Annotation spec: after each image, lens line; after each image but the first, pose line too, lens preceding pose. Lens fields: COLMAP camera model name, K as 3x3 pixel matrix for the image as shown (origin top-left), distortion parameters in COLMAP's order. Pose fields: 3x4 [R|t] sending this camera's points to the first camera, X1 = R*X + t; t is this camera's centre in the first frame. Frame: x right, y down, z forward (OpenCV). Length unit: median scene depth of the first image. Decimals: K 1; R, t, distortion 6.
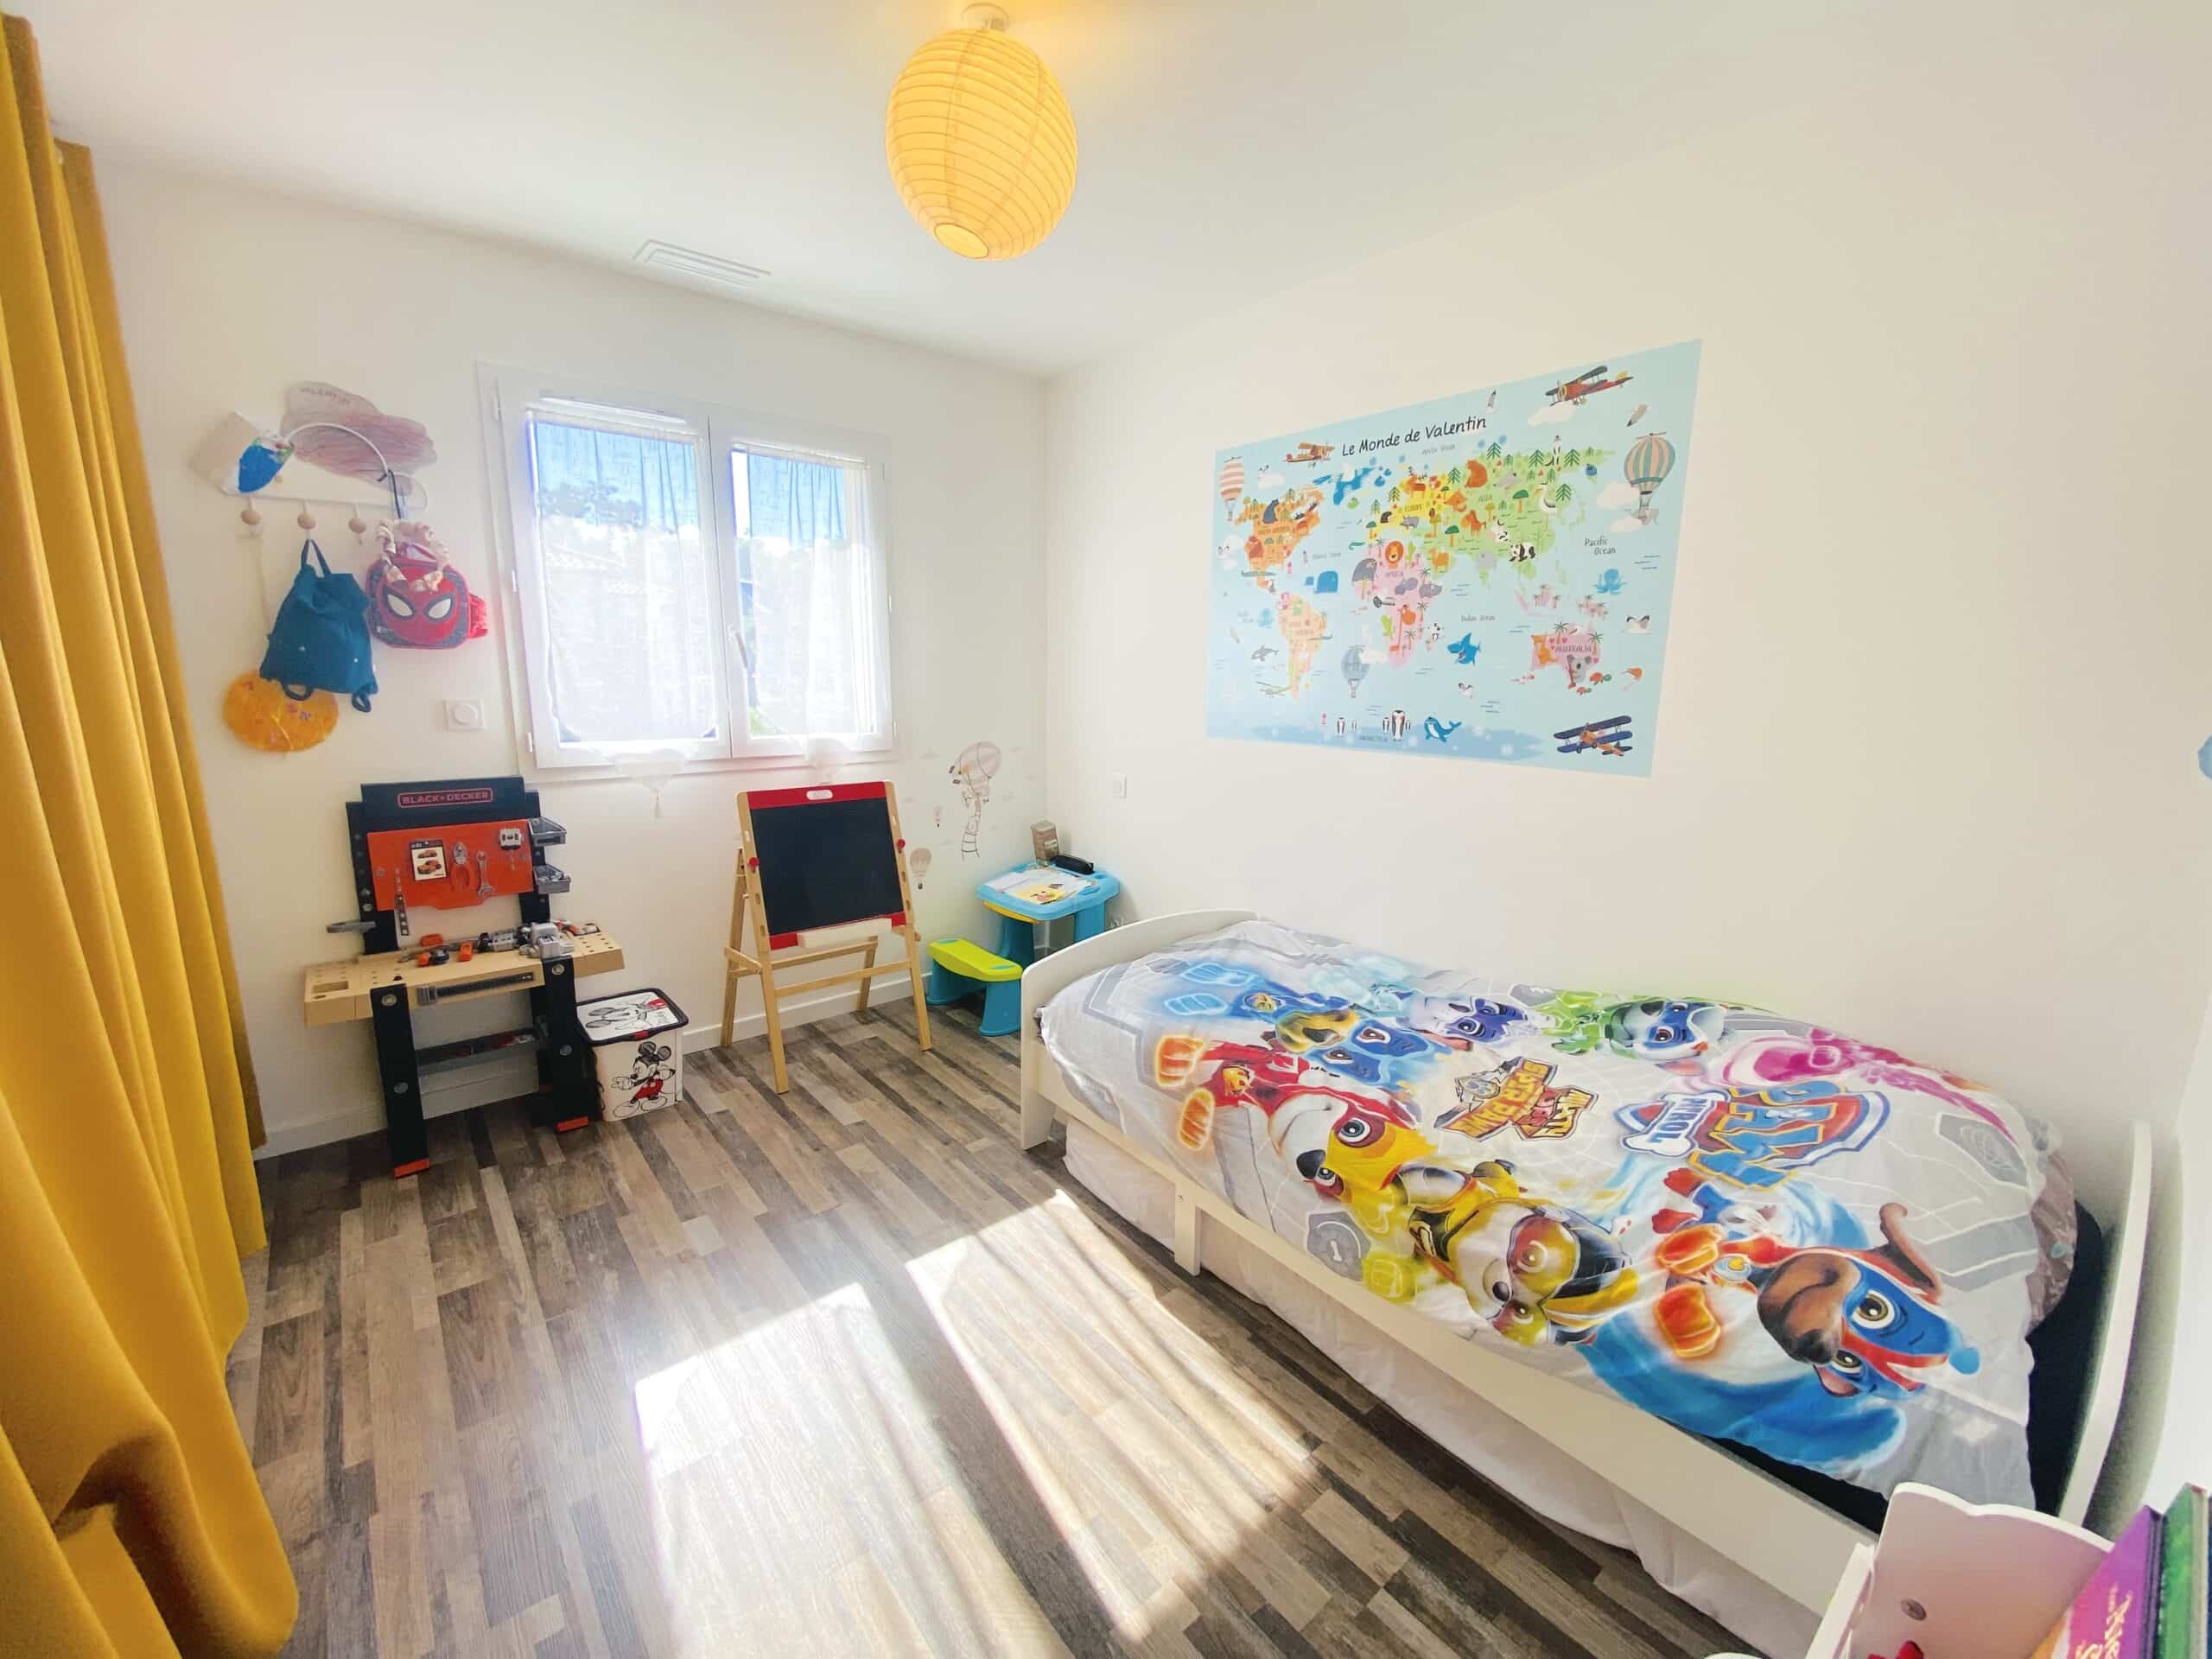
lens RADIAL K [[909.2, 0, 1106.0], [0, 909.2, 829.5], [0, 0, 1]] dist [0.000008, -0.018764]
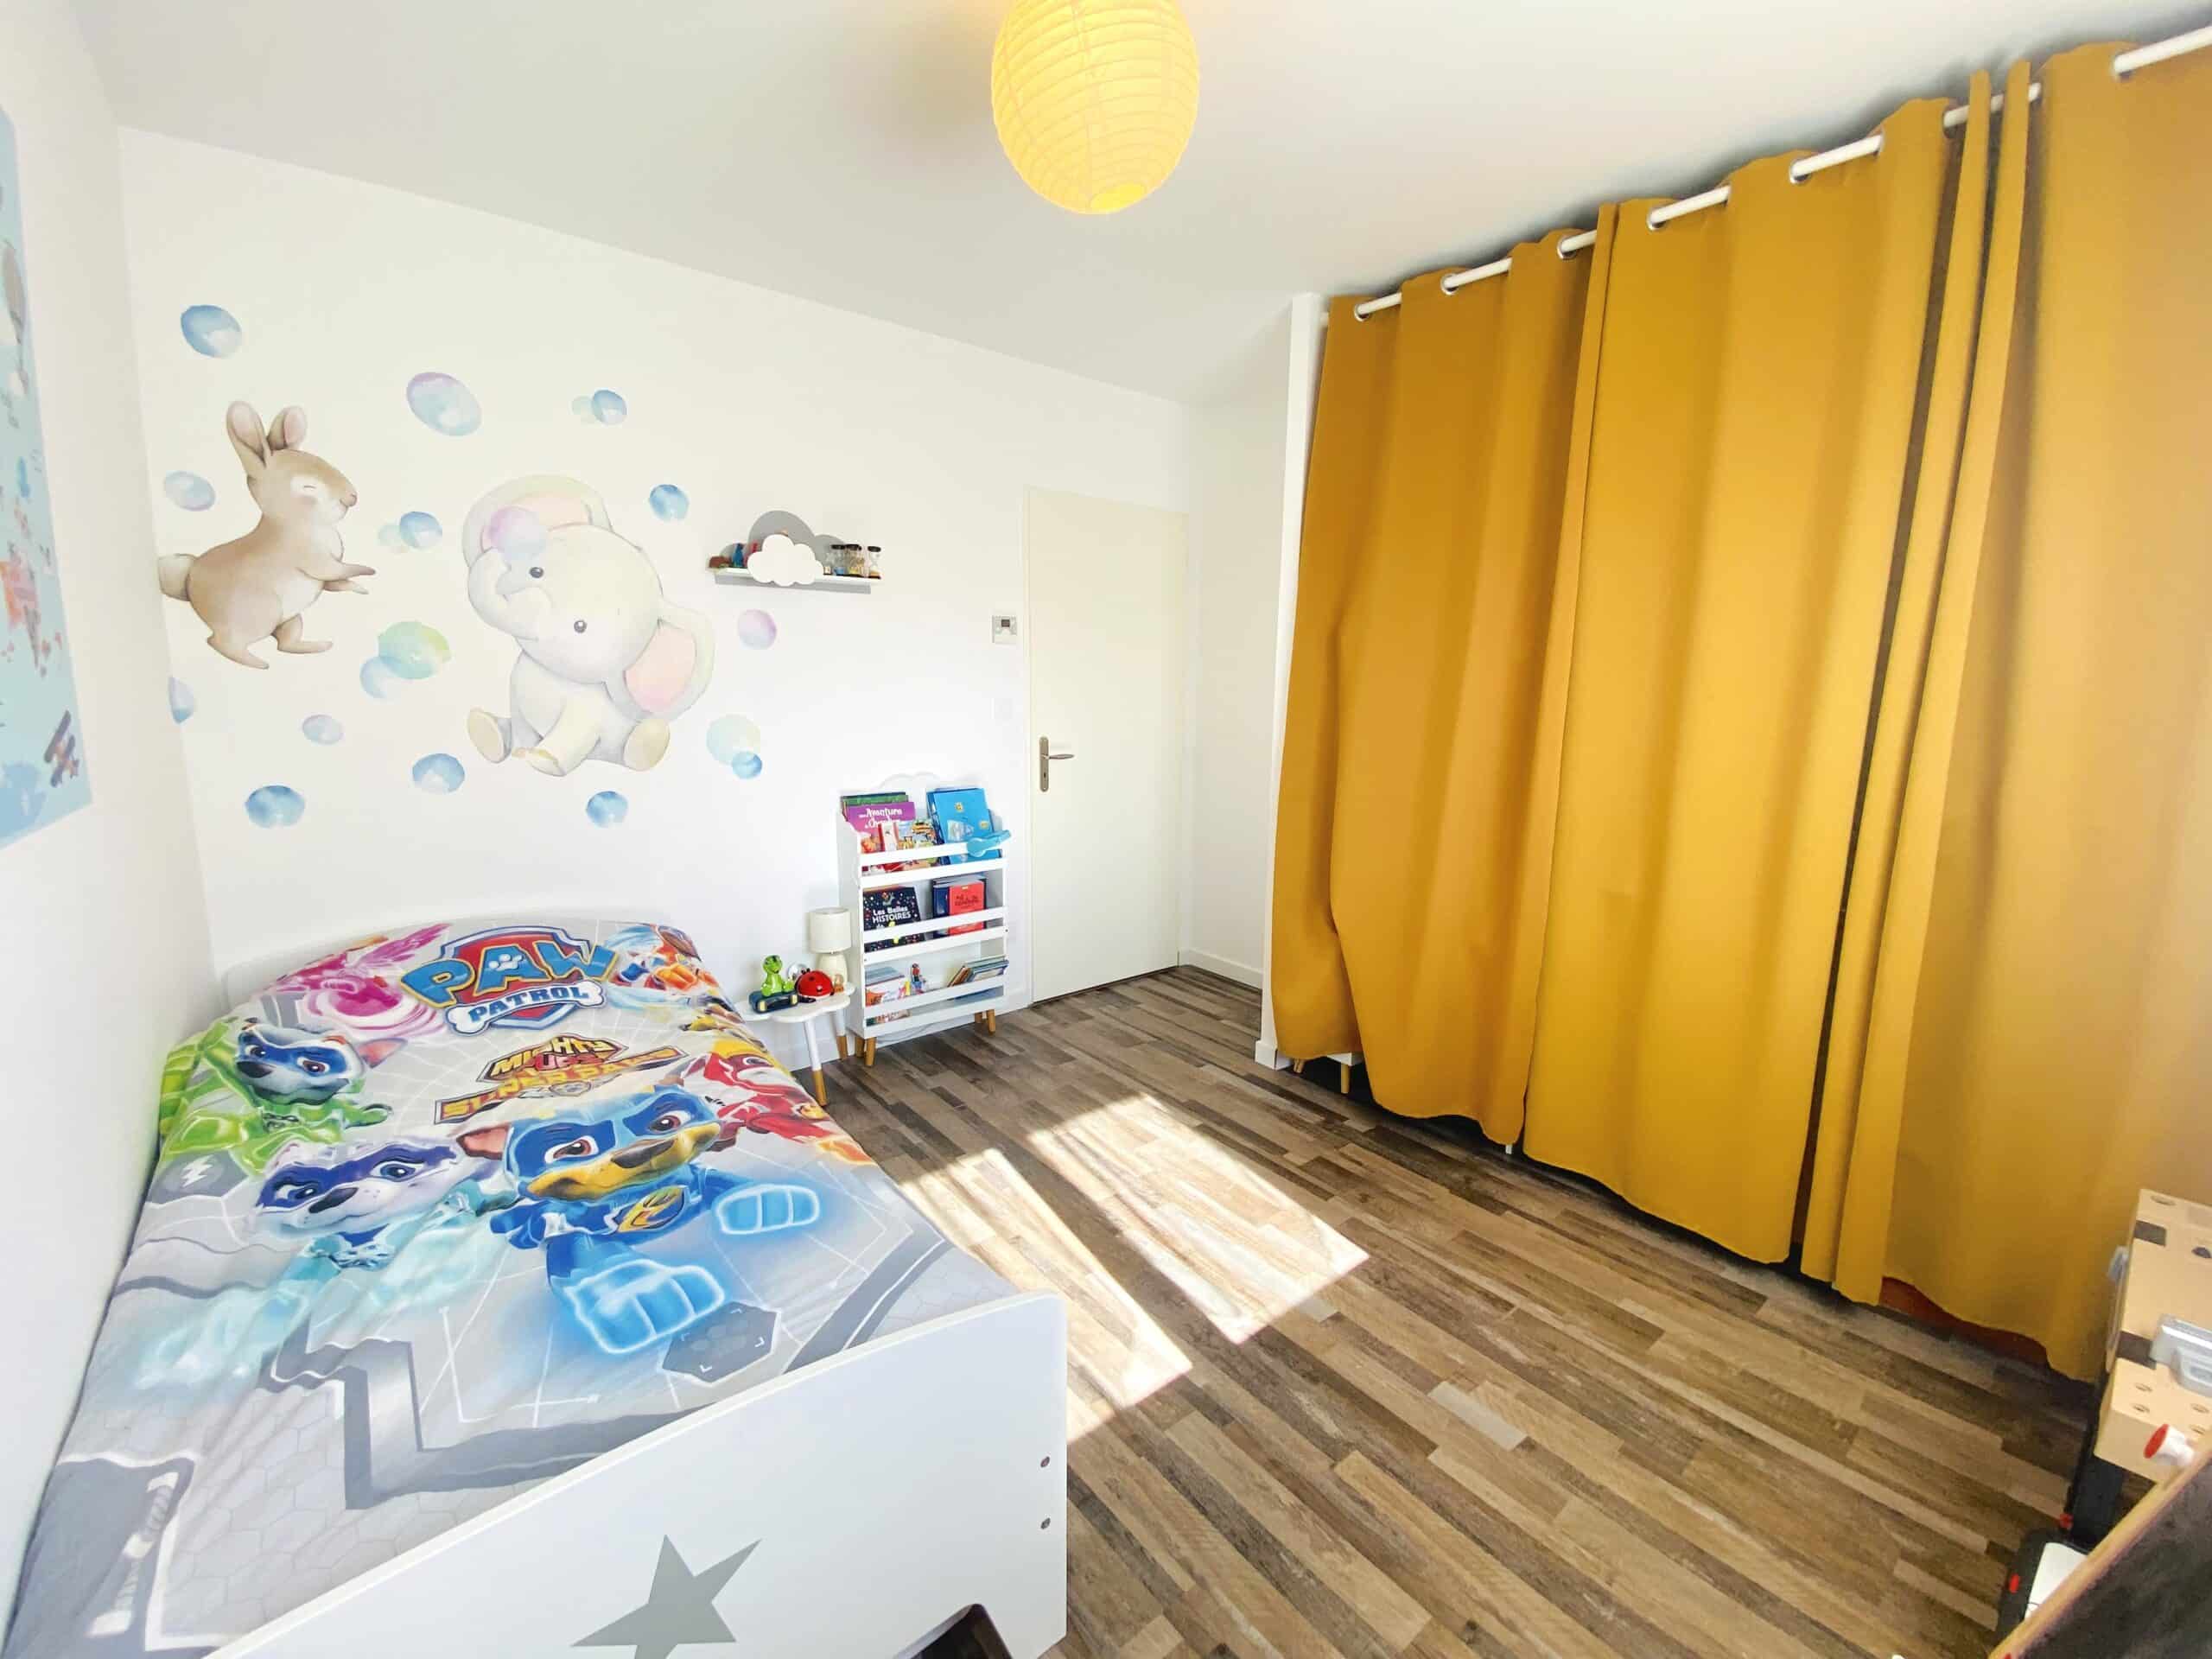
lens RADIAL K [[909.2, 0, 1106.0], [0, 909.2, 829.5], [0, 0, 1]] dist [0.000008, -0.018764]
pose [[-0.999609, -0.026517, 0.008927, -0.139077], [-0.021949, 0.941056, 0.337539, -0.283311], [-0.017351, 0.337211, -0.941269, 1.684395]]
